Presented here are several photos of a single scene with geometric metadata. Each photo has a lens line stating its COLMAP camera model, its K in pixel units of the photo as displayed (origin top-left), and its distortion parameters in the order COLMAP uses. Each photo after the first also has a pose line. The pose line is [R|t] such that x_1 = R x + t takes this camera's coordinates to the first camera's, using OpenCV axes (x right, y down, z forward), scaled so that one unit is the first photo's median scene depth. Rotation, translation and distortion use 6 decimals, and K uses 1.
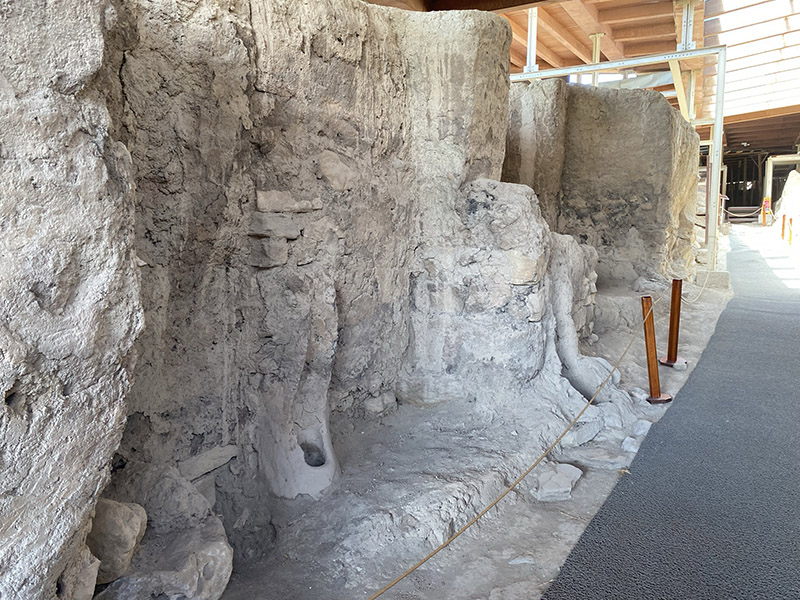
lens RADIAL K [[600.8, 0, 397.2], [0, 600.8, 295.6], [0, 0, 1]] dist [0.007676, -0.001591]
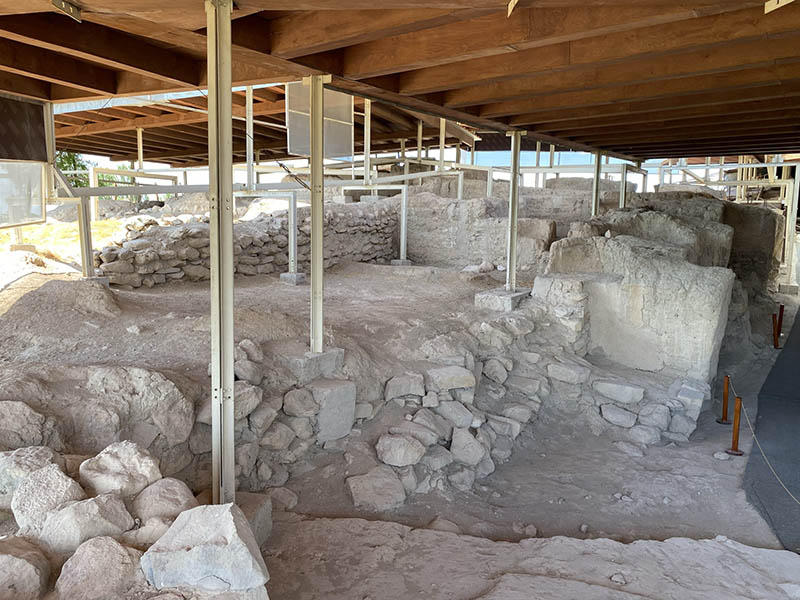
lens RADIAL K [[600.8, 0, 398.7], [0, 600.8, 295.6], [0, 0, 1]] dist [0.007676, -0.001591]
pose [[0.997567, -0.000604, -0.069706, -1.441033], [0.004080, 0.998754, 0.049729, -0.284751], [0.069589, -0.049893, 0.996327, -2.449684]]
